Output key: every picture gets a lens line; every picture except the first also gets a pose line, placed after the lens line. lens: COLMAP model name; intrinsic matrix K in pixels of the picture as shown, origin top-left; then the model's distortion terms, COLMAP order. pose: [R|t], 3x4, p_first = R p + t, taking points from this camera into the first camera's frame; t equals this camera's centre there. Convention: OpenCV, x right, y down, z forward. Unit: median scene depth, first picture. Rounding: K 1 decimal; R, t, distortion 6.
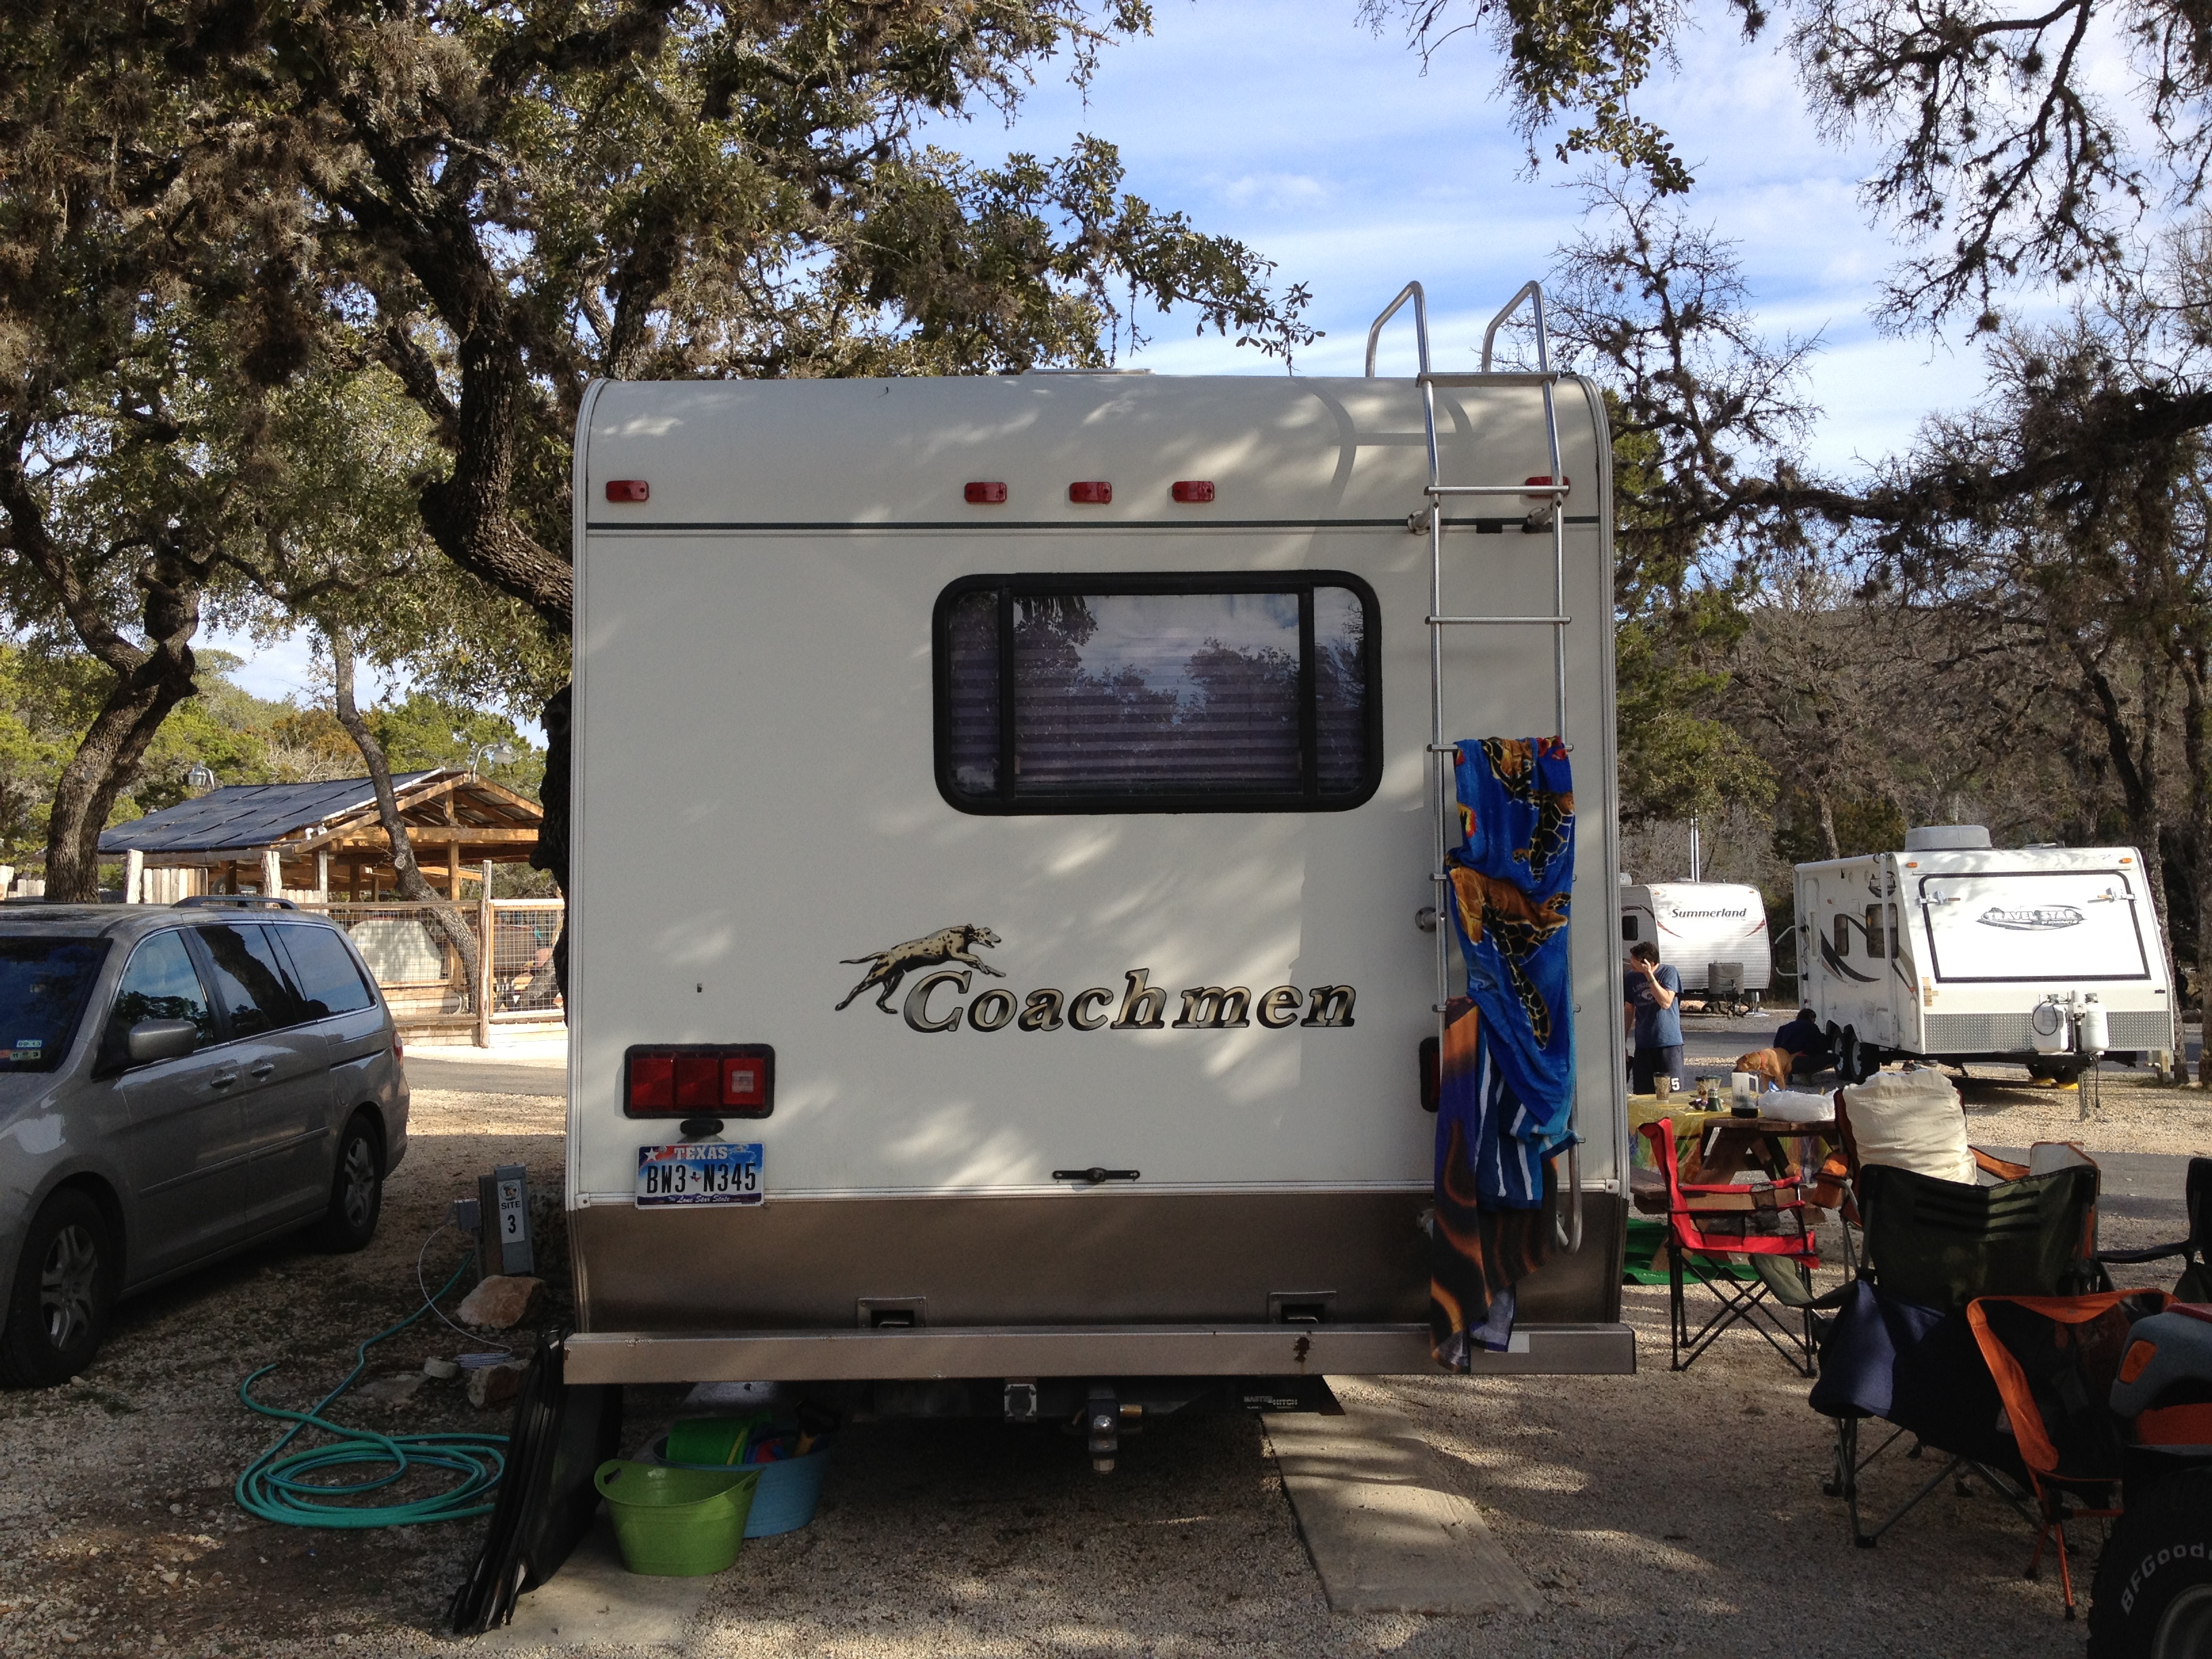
lens RADIAL K [[2073.5, 0, 1080.5], [0, 2073.5, 818.8], [0, 0, 1]] dist [0.102364, -0.177879]
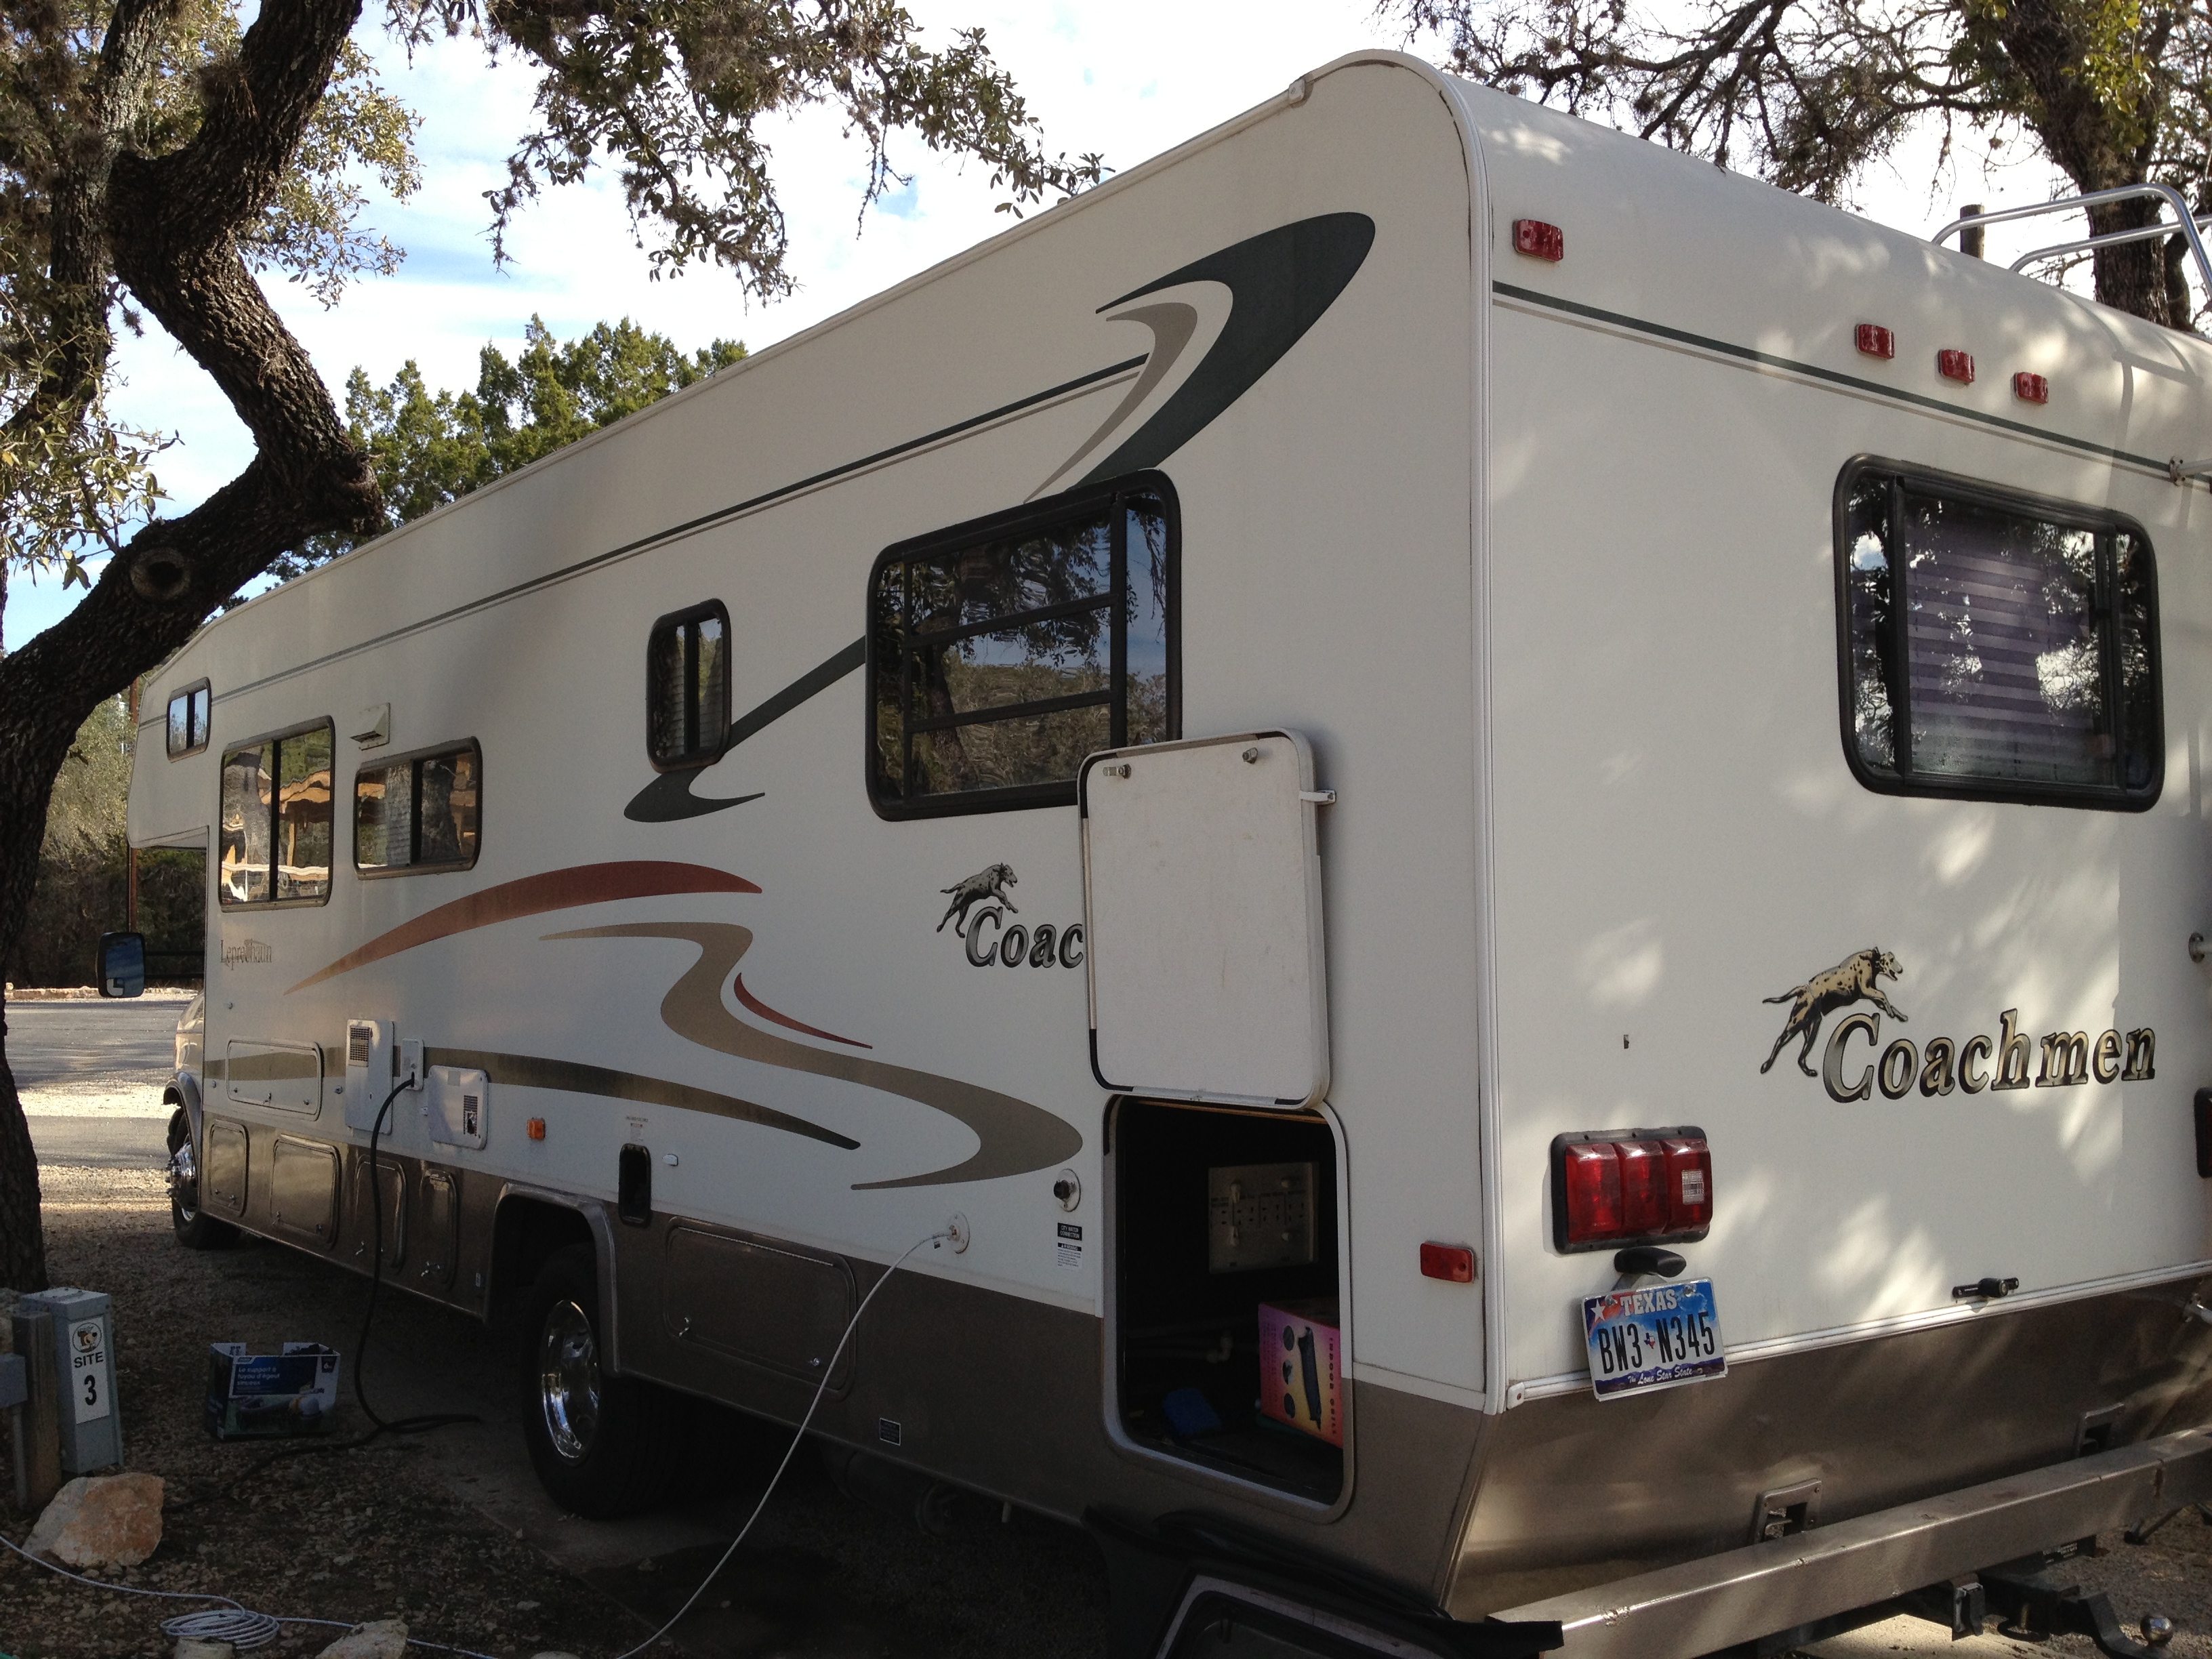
lens RADIAL K [[2073.5, 0, 1080.5], [0, 2073.5, 818.8], [0, 0, 1]] dist [0.102364, -0.177879]
pose [[0.819723, 0.046341, 0.570883, -0.686744], [-0.050959, 0.998670, -0.007896, 0.026619], [-0.570489, -0.022619, 0.820994, 0.570222]]
